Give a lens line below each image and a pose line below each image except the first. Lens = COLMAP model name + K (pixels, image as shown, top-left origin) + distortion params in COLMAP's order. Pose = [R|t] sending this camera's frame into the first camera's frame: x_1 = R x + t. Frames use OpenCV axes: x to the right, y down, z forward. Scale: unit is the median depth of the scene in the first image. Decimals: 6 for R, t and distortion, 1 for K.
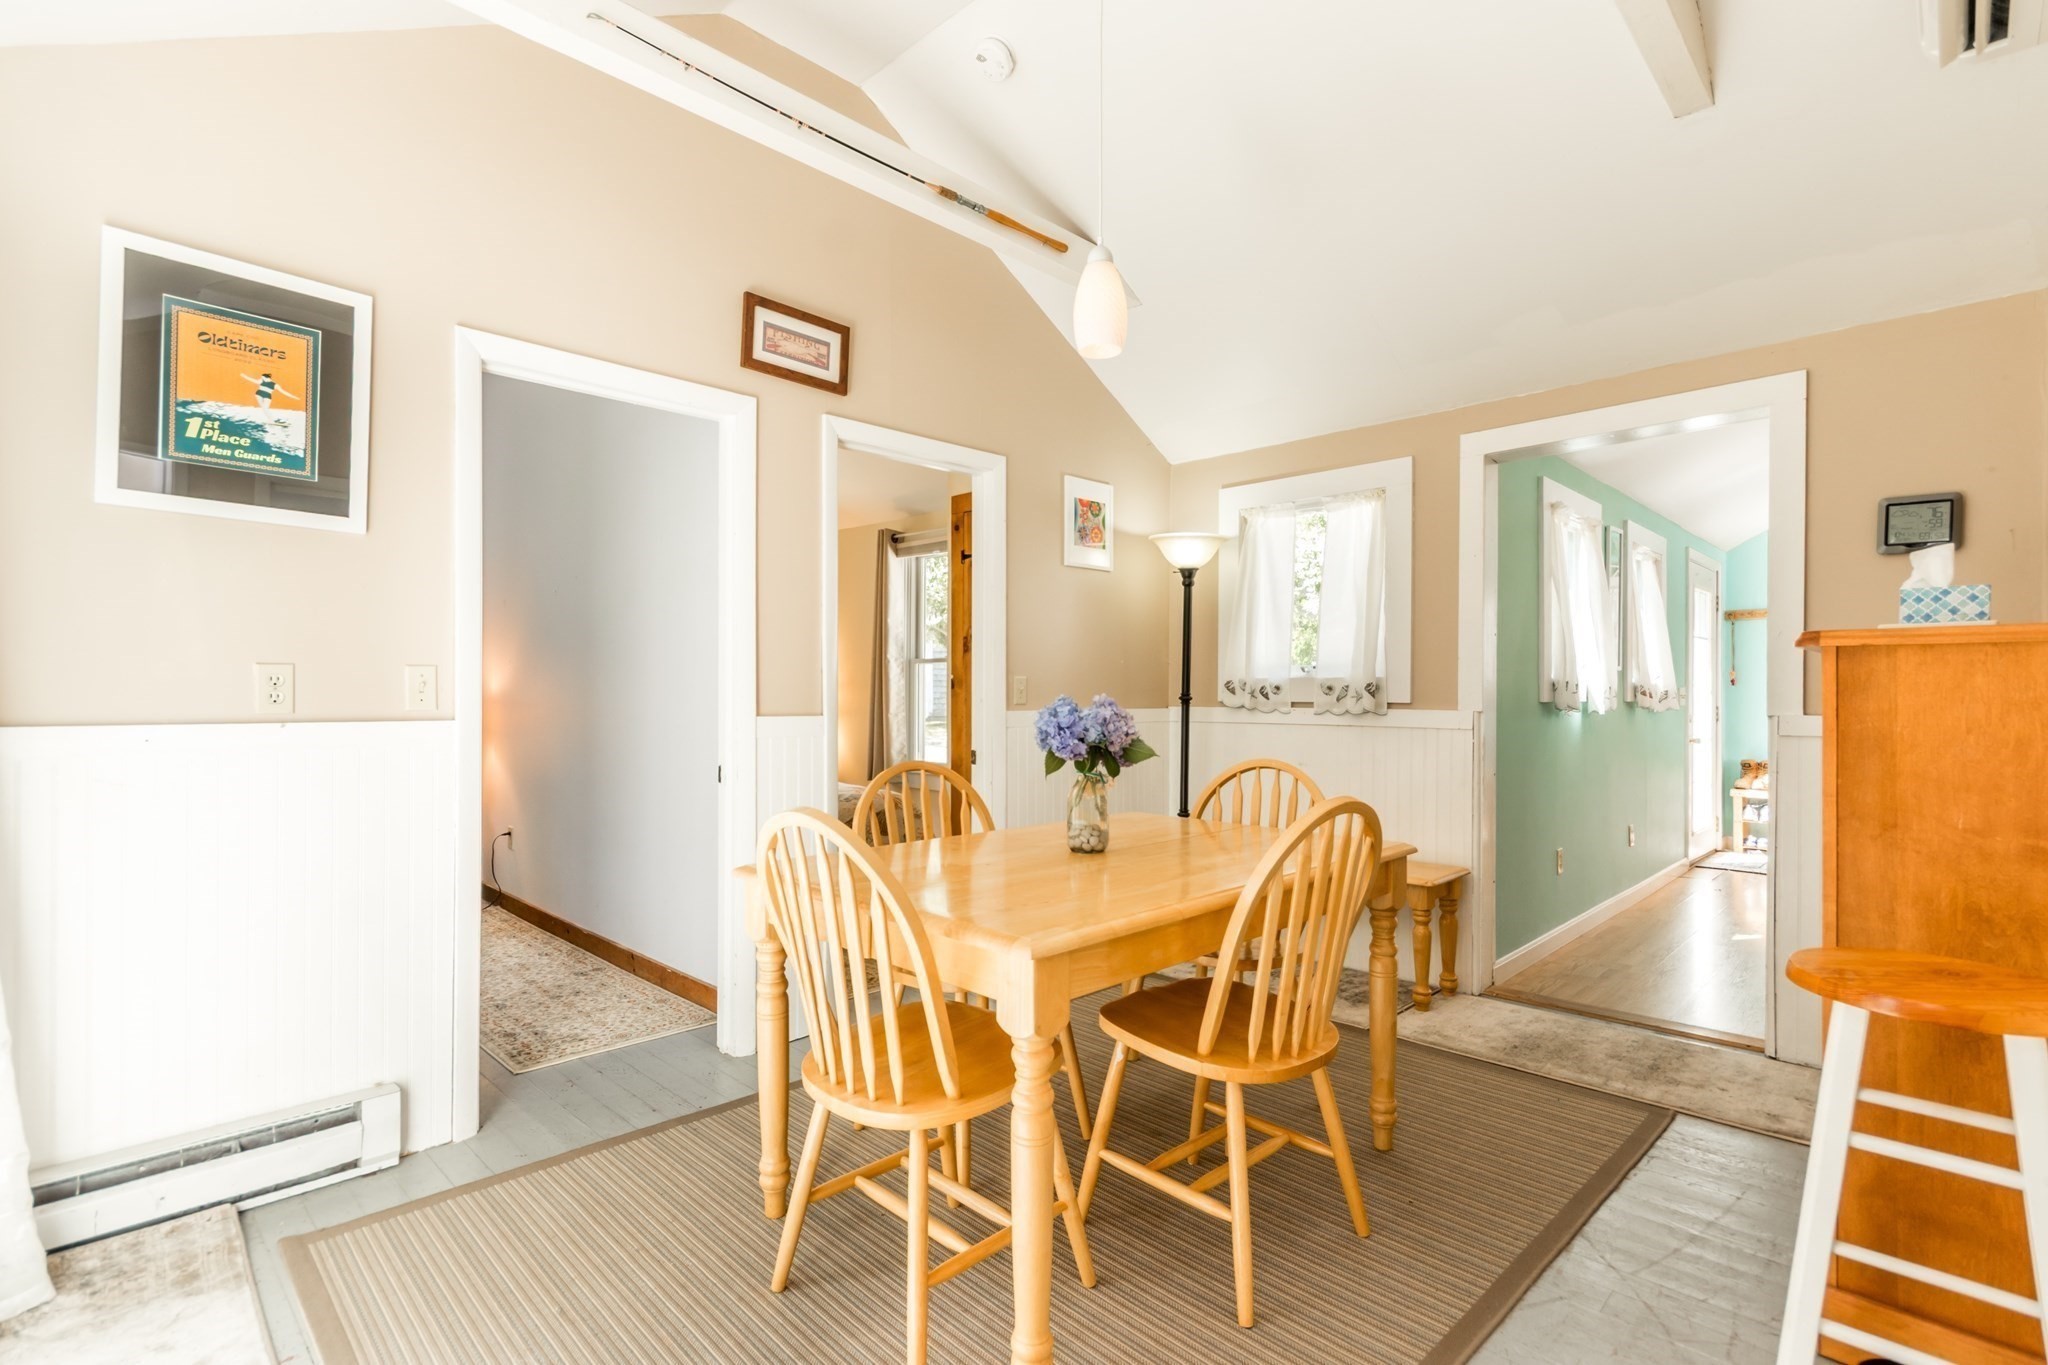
lens RADIAL K [[946.4, 0, 1025.0], [0, 946.4, 685.5], [0, 0, 1]] dist [-0.002978, -0.000496]
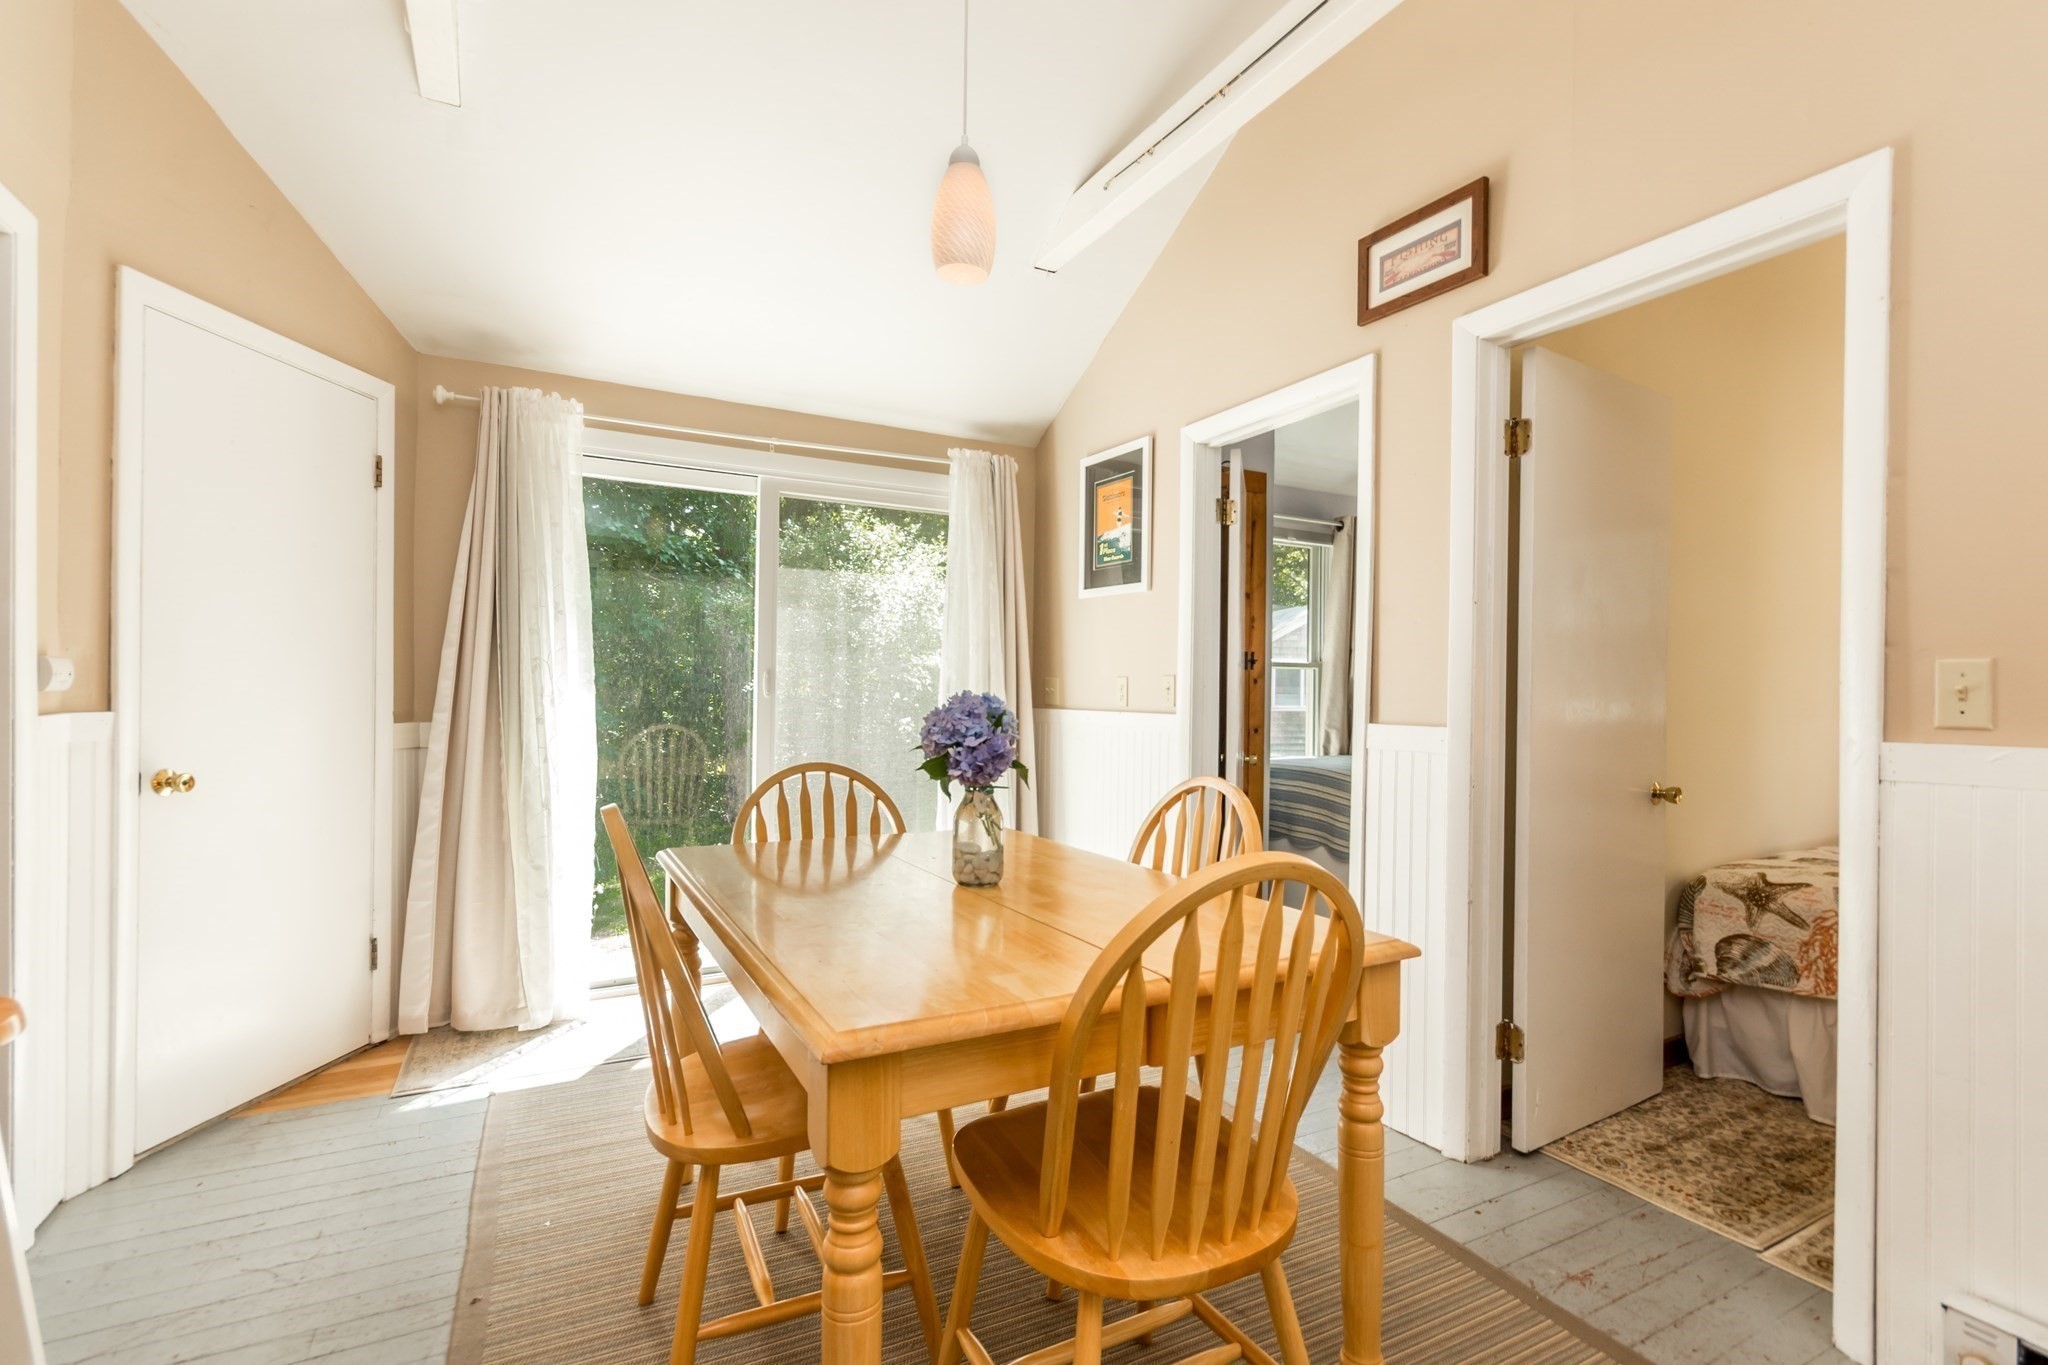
lens RADIAL K [[946.4, 0, 1019.4], [0, 946.4, 687.9], [0, 0, 1]] dist [-0.002978, -0.000496]
pose [[-0.286458, -0.016325, -0.957954, 0.843699], [-0.008244, 0.999860, -0.014574, 0.021128], [0.958057, 0.003722, -0.286552, 1.267877]]
